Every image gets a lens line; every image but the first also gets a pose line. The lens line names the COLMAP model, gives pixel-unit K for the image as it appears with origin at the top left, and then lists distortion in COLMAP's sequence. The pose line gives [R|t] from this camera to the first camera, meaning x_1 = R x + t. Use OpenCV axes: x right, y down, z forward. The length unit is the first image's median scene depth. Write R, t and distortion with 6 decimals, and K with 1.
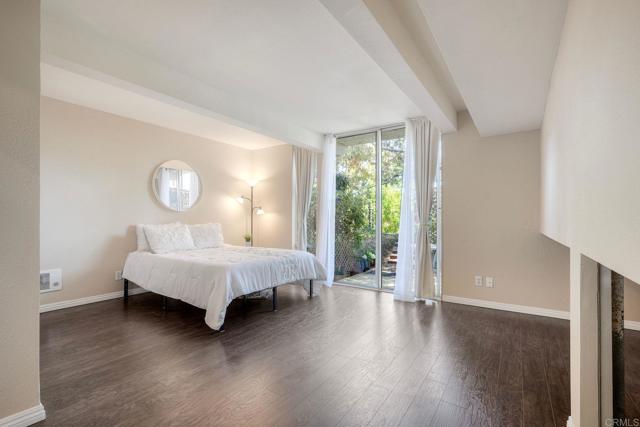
lens RADIAL K [[289.3, 0, 319.5], [0, 289.3, 215.4], [0, 0, 1]] dist [-0.008431, -0.000152]
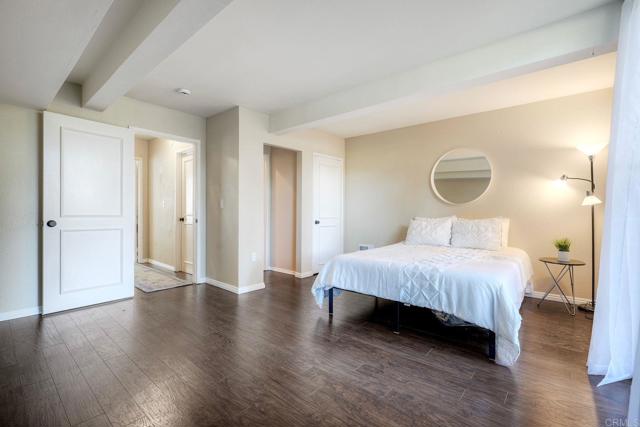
lens RADIAL K [[289.3, 0, 319.0], [0, 289.3, 212.1], [0, 0, 1]] dist [-0.008431, -0.000152]
pose [[-0.107582, 0.002306, -0.994194, 0.380828], [0.007253, 0.999973, 0.001535, 0.004704], [0.994170, -0.007045, -0.107596, 0.535235]]
